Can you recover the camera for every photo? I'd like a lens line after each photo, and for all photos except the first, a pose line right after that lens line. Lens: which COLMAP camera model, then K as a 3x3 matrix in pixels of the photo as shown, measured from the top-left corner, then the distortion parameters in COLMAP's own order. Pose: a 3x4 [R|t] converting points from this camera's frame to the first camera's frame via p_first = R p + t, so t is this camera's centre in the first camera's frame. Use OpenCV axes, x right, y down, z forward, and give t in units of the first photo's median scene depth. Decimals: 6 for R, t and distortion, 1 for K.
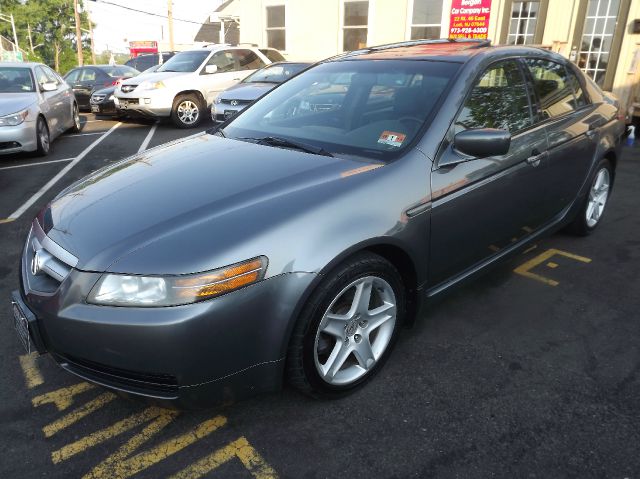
lens RADIAL K [[458.3, 0, 316.3], [0, 458.3, 241.6], [0, 0, 1]] dist [-0.085359, 0.028017]
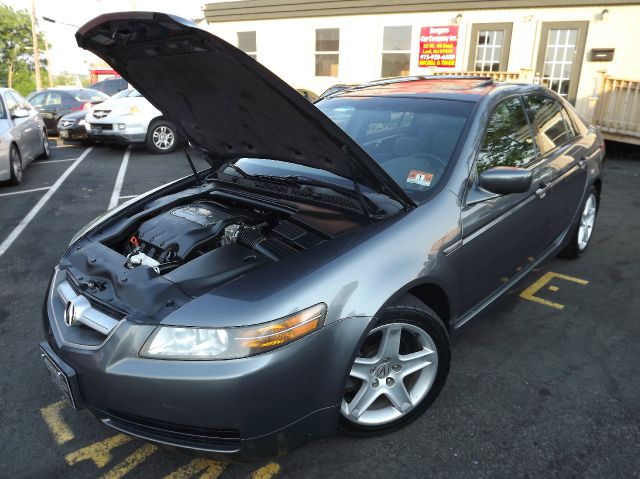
lens RADIAL K [[457.2, 0, 320.0], [0, 457.2, 239.5], [0, 0, 1]] dist [-0.094100, 0.036504]
pose [[0.996103, -0.027055, 0.083950, -0.127795], [0.030742, 0.998605, -0.042937, -0.041096], [-0.082672, 0.045351, 0.995544, -0.005011]]
